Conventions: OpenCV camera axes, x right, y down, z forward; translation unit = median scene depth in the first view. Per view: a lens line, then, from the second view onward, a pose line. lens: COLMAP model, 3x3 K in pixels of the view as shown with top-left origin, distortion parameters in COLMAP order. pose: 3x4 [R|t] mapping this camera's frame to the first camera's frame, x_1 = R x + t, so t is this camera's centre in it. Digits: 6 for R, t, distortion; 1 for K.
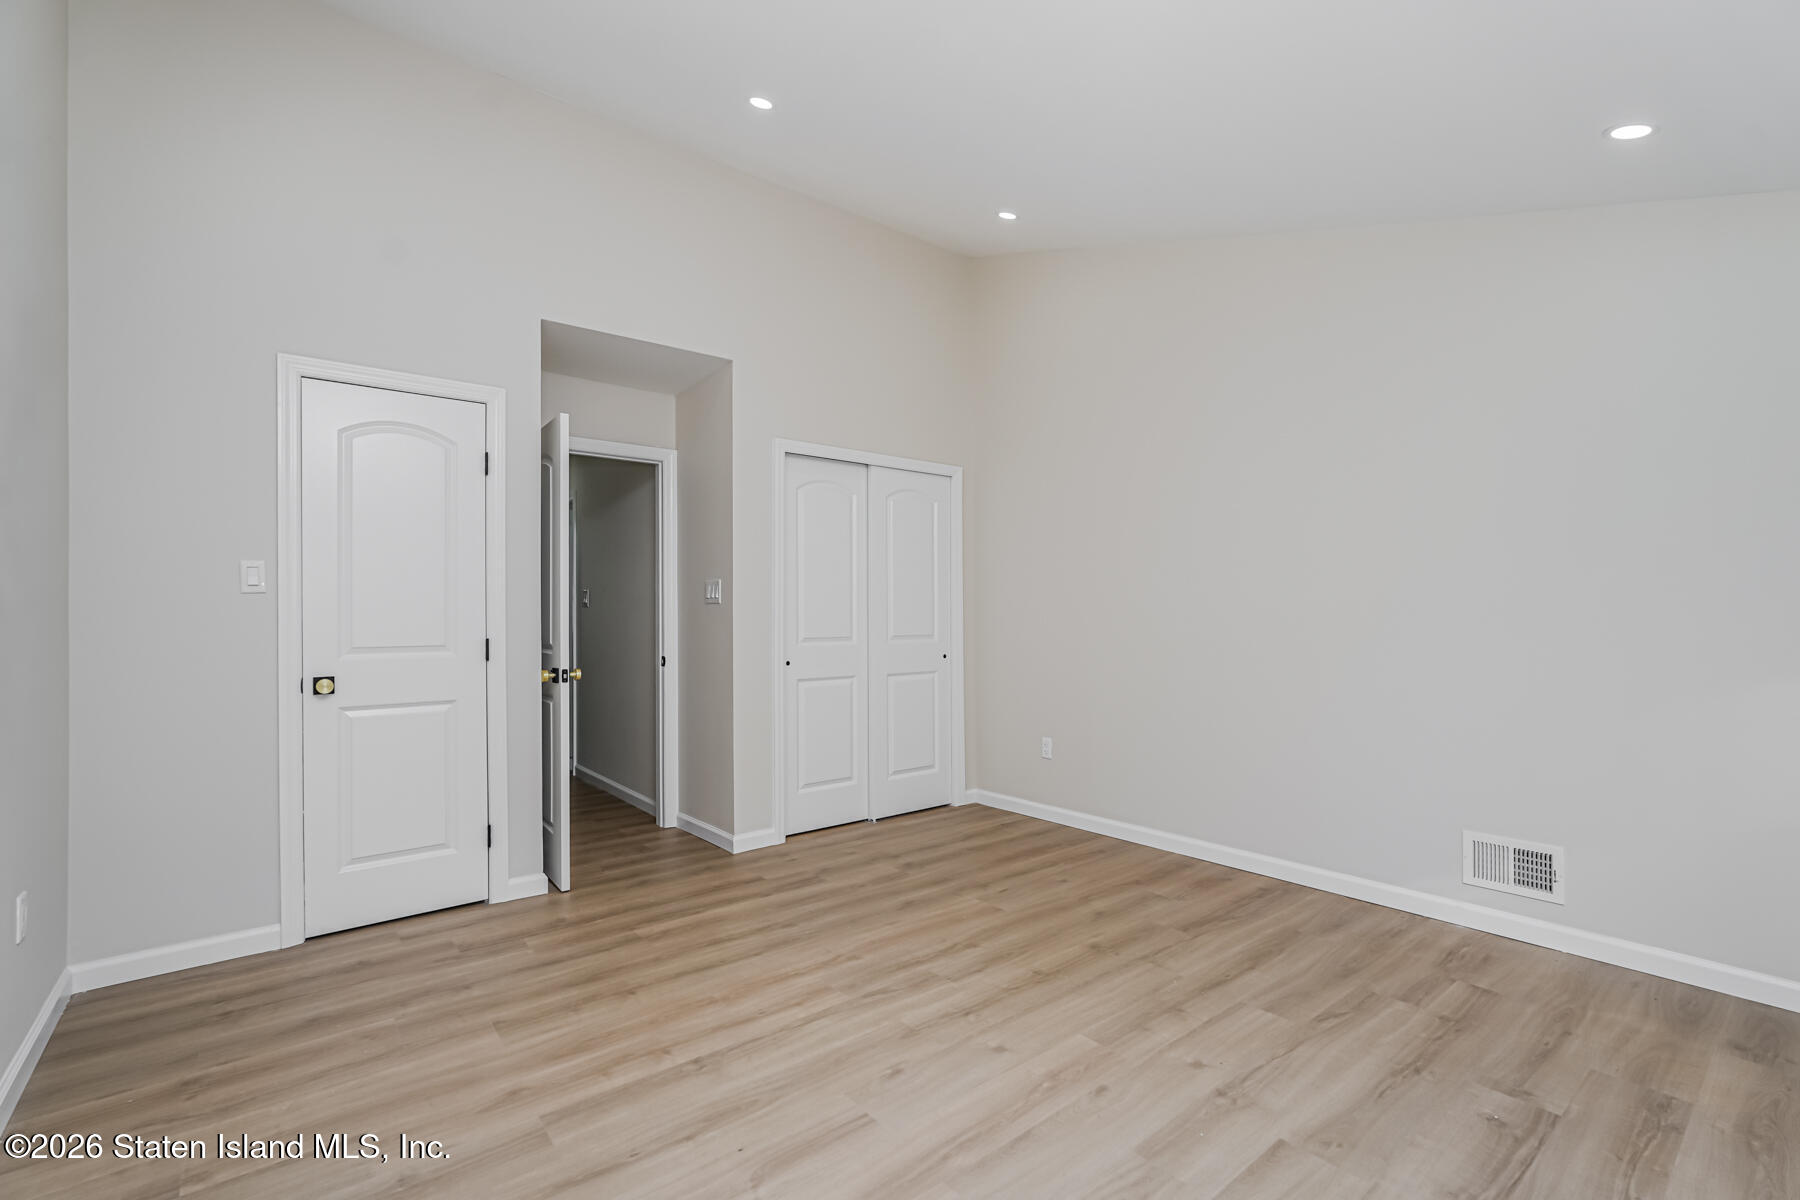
lens RADIAL K [[792.9, 0, 892.7], [0, 792.9, 607.4], [0, 0, 1]] dist [-0.013479, 0.007347]
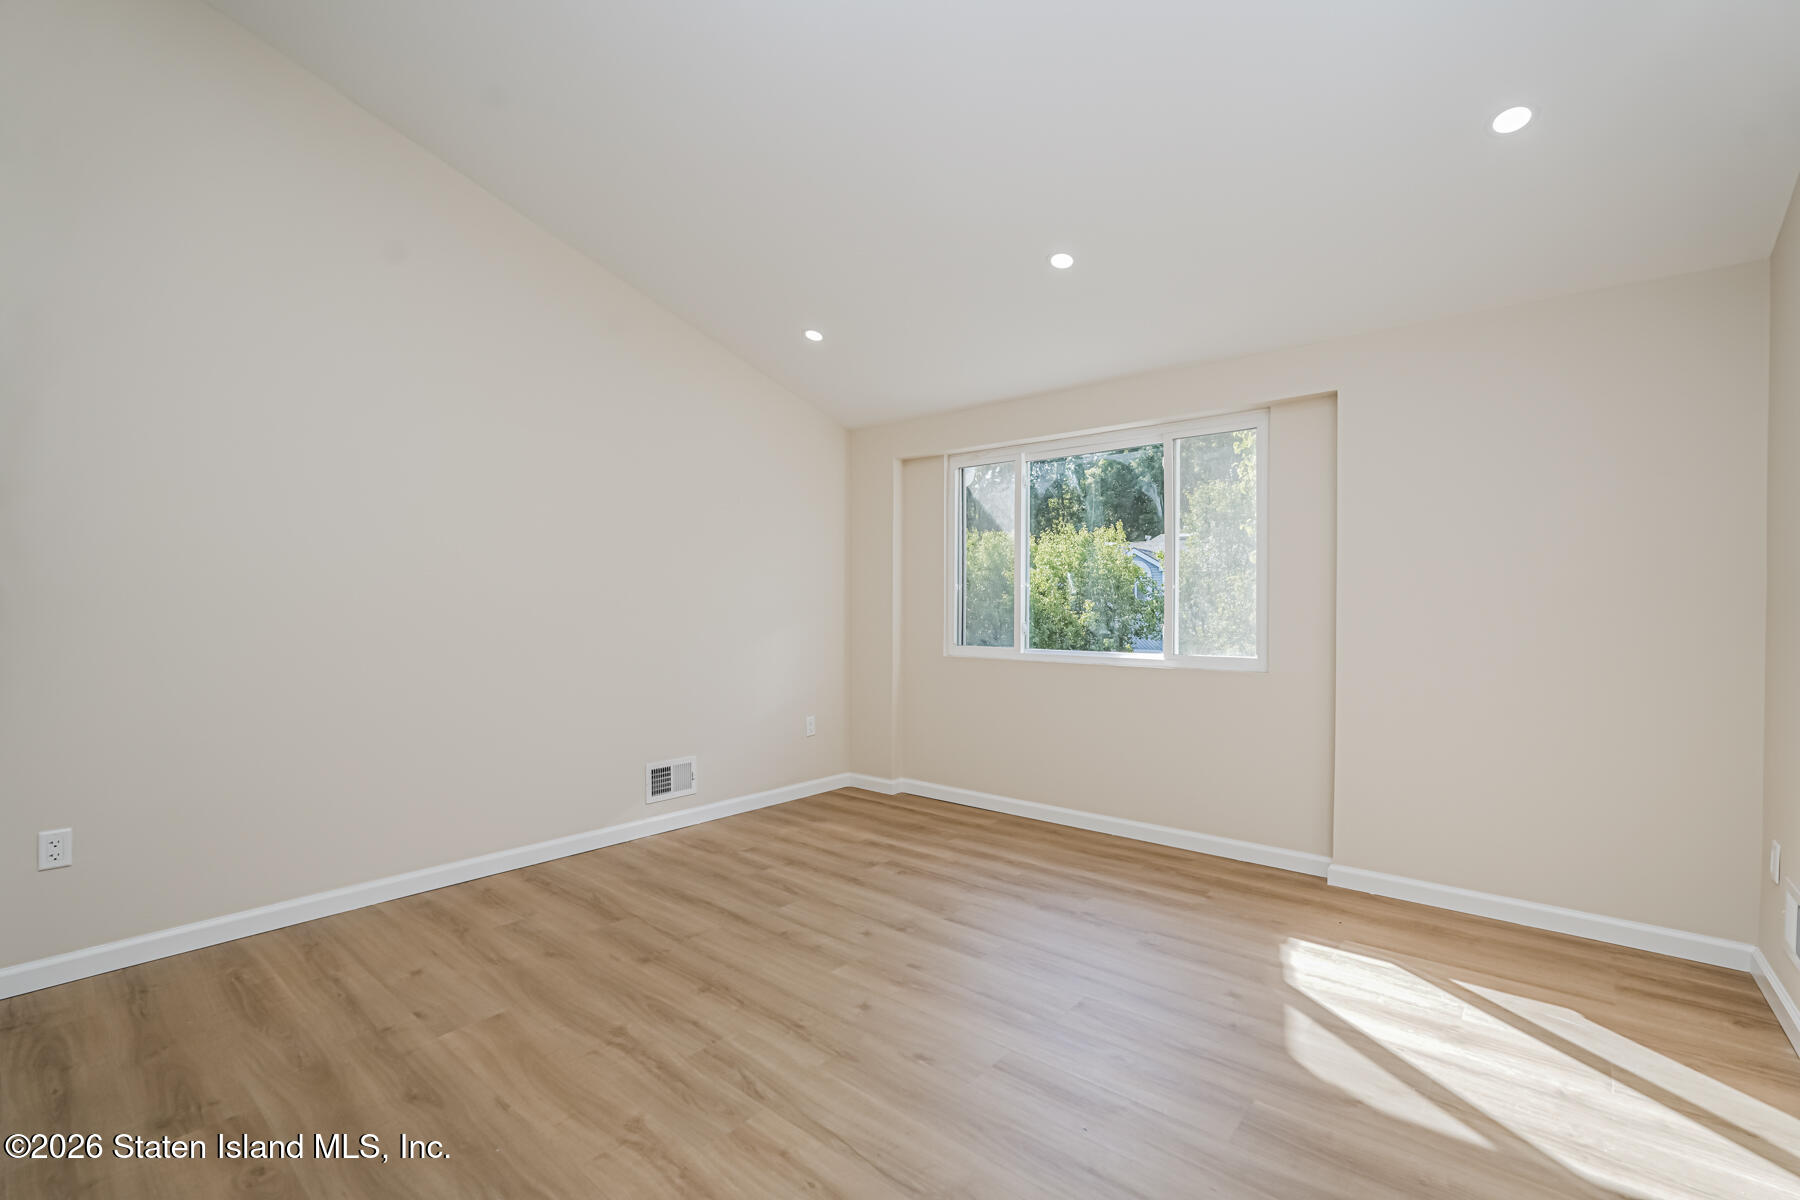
lens RADIAL K [[792.9, 0, 900.2], [0, 792.9, 608.1], [0, 0, 1]] dist [-0.013479, 0.007347]
pose [[-0.178082, -0.008429, 0.983980, -0.725379], [-0.012923, 0.999897, 0.006226, 0.005168], [-0.983931, -0.011607, -0.178173, 0.895329]]
